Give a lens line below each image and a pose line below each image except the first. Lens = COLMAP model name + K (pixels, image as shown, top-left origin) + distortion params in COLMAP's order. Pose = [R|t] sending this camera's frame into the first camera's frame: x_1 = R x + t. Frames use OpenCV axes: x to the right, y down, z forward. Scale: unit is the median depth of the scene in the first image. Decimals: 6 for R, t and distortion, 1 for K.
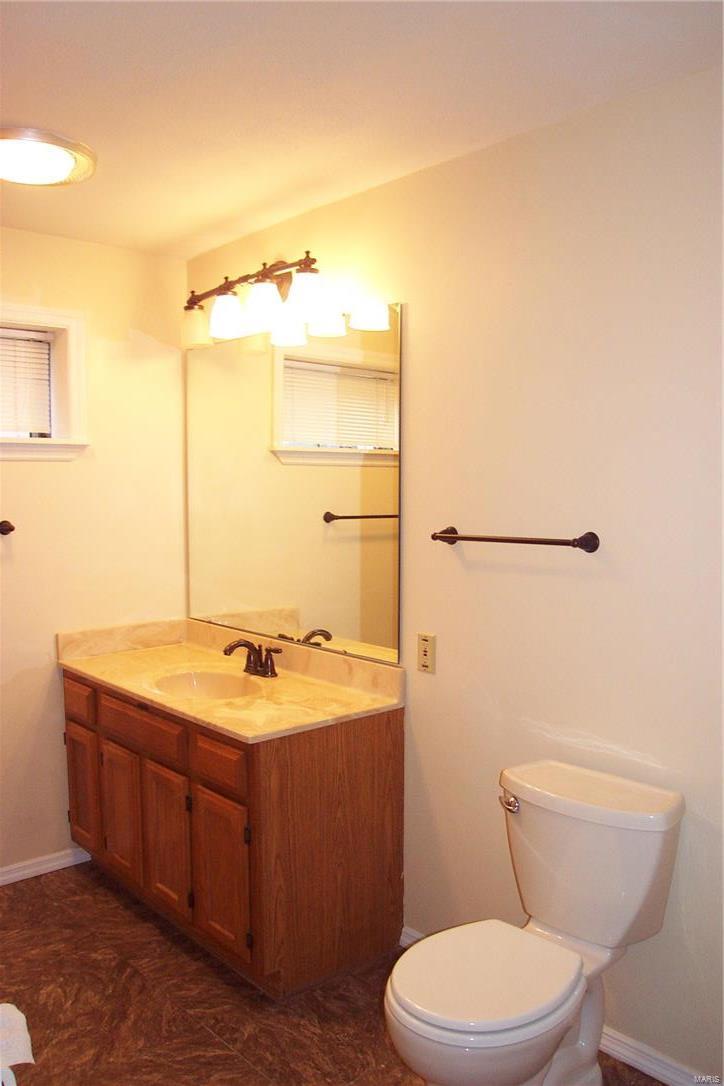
lens RADIAL K [[875.4, 0, 362.0], [0, 875.4, 543.0], [0, 0, 1]] dist [-0.120775, 0.079897]
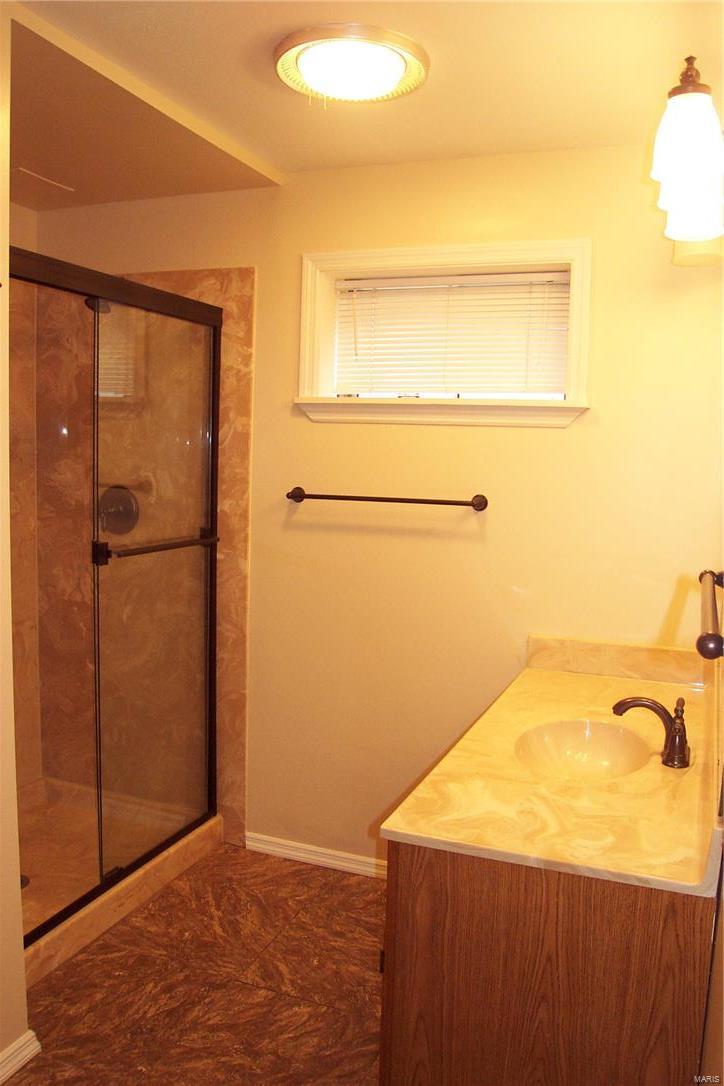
lens RADIAL K [[875.4, 0, 362.0], [0, 875.4, 543.0], [0, 0, 1]] dist [-0.120775, 0.079897]
pose [[0.452258, 0.114807, -0.884467, 0.383557], [-0.091918, 0.992400, 0.081816, -0.046460], [0.887138, 0.044297, 0.459373, 0.581312]]
